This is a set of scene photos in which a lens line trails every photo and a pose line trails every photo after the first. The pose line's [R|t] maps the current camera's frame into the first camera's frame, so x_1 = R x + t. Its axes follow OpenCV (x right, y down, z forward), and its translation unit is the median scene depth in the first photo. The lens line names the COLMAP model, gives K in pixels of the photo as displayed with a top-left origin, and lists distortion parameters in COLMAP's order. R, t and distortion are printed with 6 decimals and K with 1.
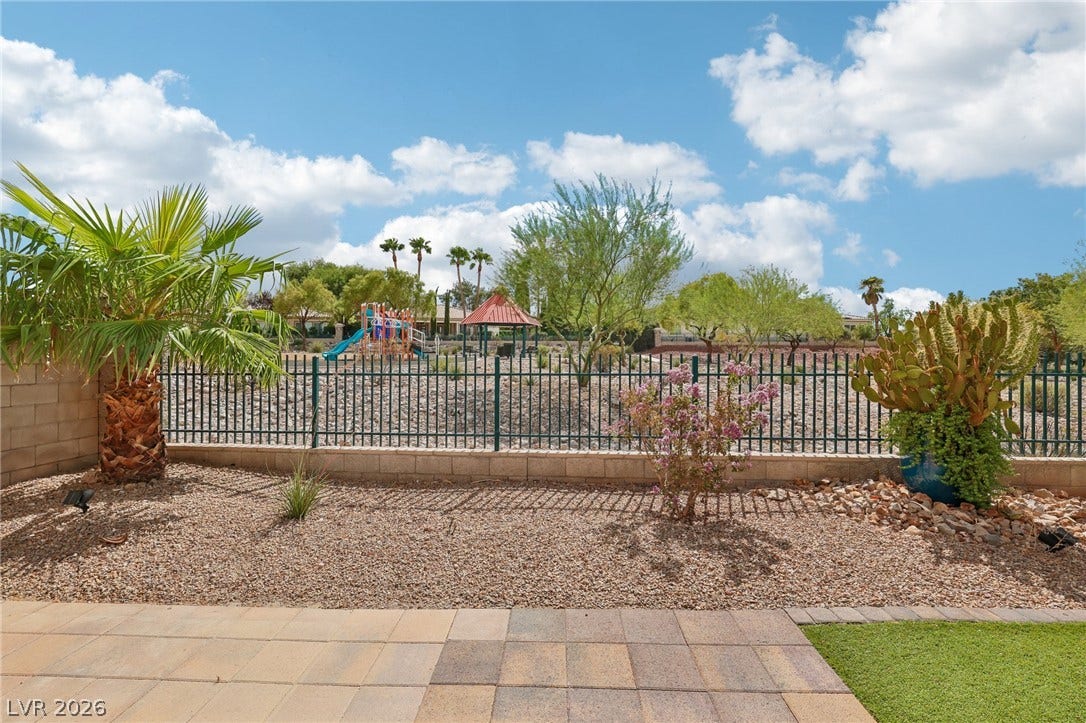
lens RADIAL K [[461.0, 0, 537.0], [0, 461.0, 355.7], [0, 0, 1]] dist [0.002599, -0.000056]
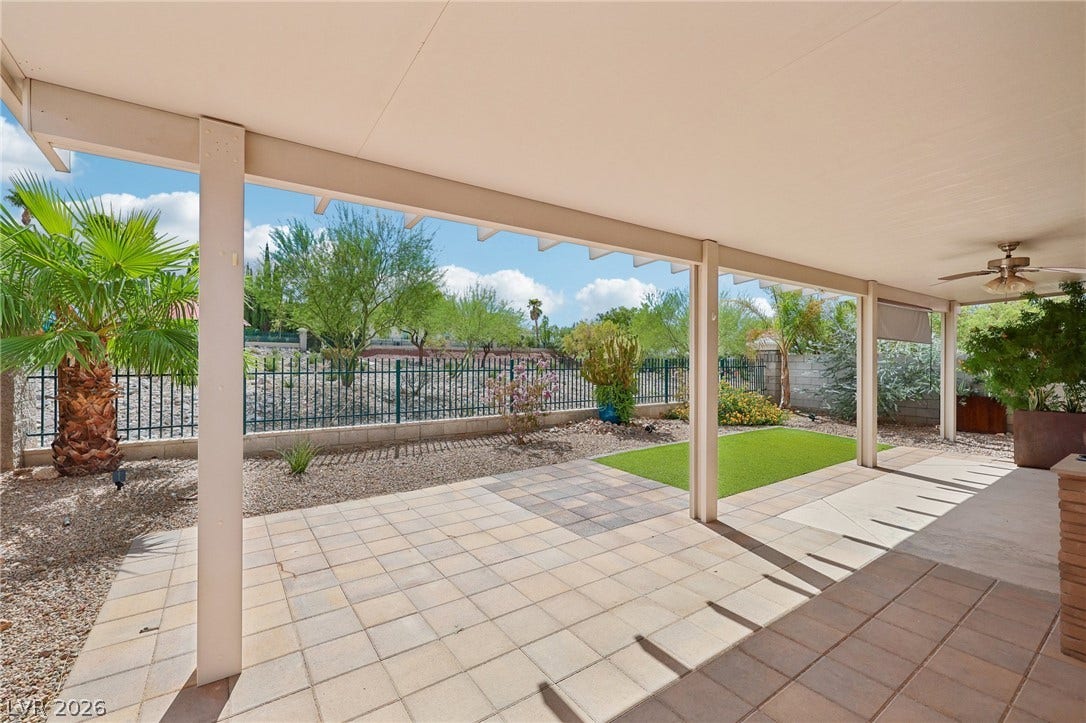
lens RADIAL K [[461.0, 0, 547.0], [0, 461.0, 360.0], [0, 0, 1]] dist [0.002599, -0.000056]
pose [[0.783755, 0.001633, 0.621068, -0.729895], [-0.003122, 0.999994, 0.001311, 0.000265], [-0.621062, -0.002967, 0.783756, -0.524399]]
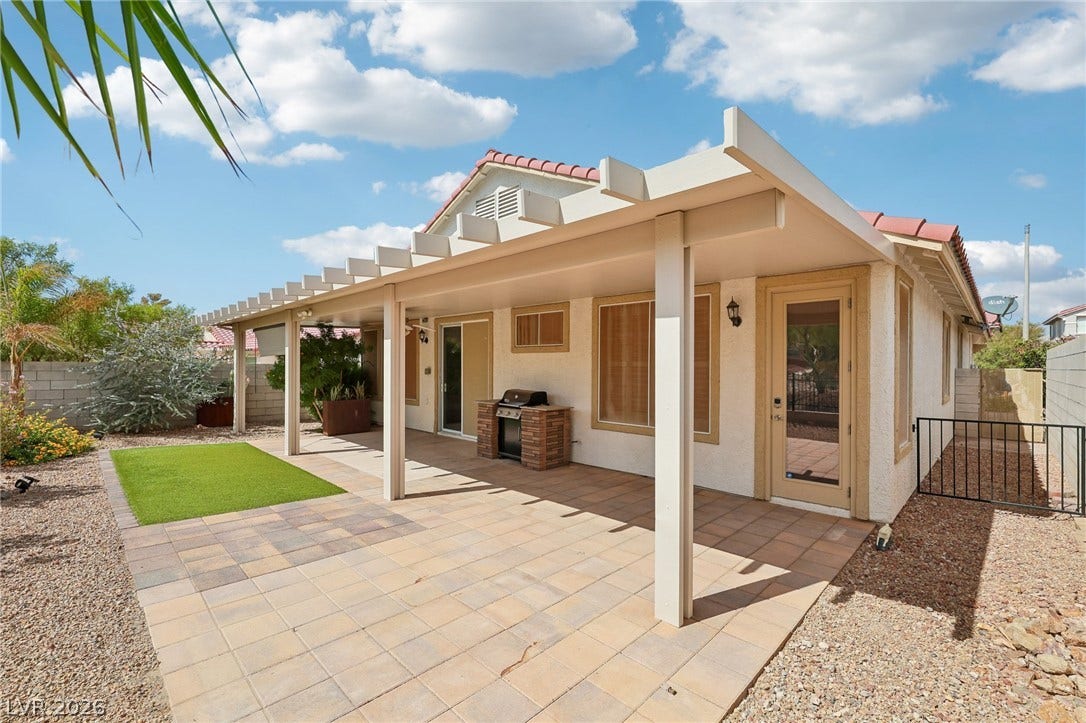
lens RADIAL K [[461.0, 0, 545.8], [0, 461.0, 365.0], [0, 0, 1]] dist [0.002599, -0.000056]
pose [[-0.751844, 0.000598, 0.659341, -0.994497], [-0.003061, 0.999986, -0.004397, -0.017576], [-0.659334, -0.005324, -0.751831, 0.730815]]
